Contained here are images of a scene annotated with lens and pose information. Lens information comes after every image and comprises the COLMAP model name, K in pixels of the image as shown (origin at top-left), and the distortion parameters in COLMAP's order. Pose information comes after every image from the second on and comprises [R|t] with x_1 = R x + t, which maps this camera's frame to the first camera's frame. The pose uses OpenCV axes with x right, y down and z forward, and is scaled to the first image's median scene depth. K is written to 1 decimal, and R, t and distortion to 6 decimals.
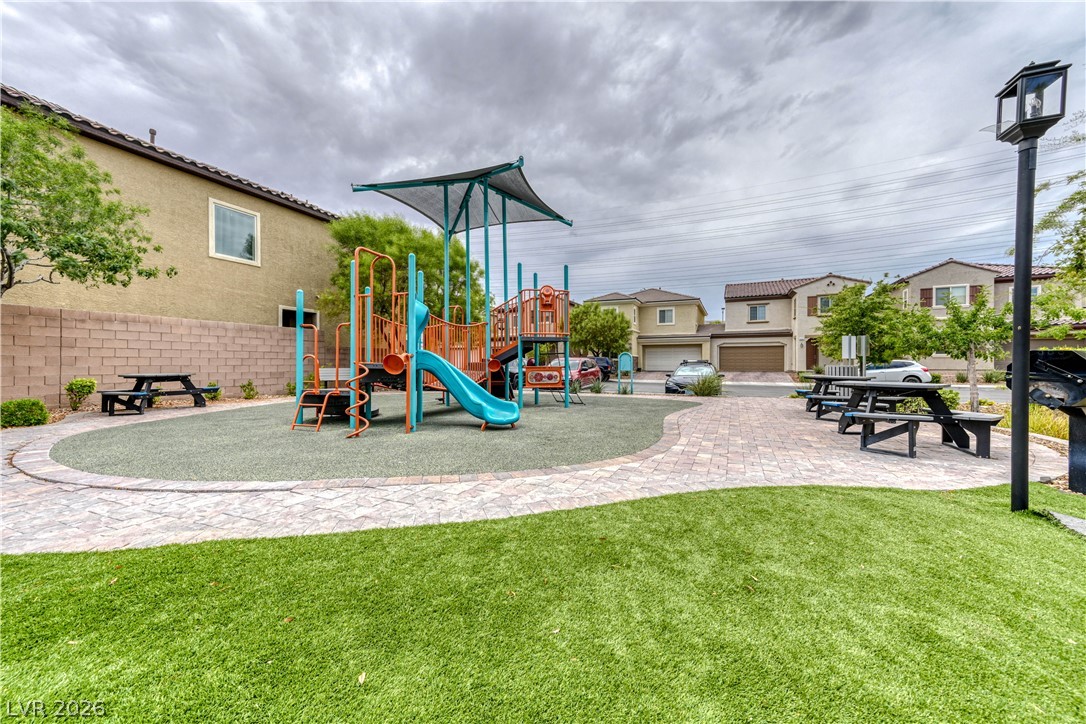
lens RADIAL K [[411.8, 0, 549.3], [0, 411.8, 363.3], [0, 0, 1]] dist [-0.002223, -0.000237]
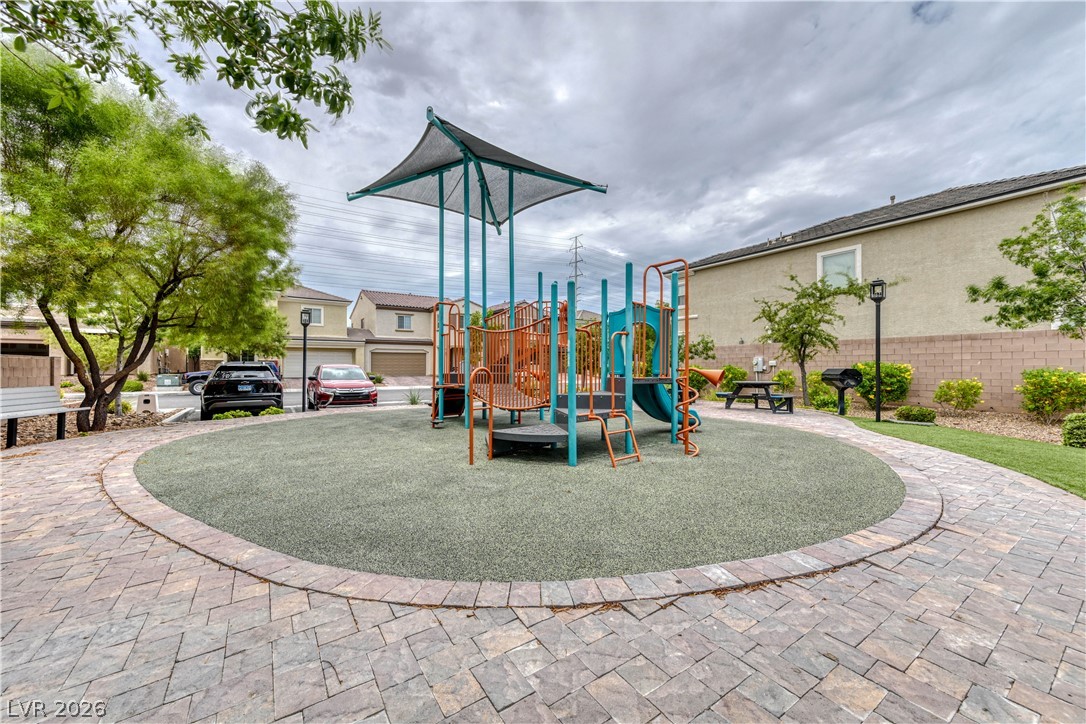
lens RADIAL K [[411.8, 0, 549.3], [0, 411.8, 363.3], [0, 0, 1]] dist [-0.002223, -0.000237]
pose [[0.515282, 0.006765, 0.856994, -0.228182], [0.005260, 0.999925, -0.011056, 0.000788], [-0.857004, 0.010205, 0.515208, 0.106386]]
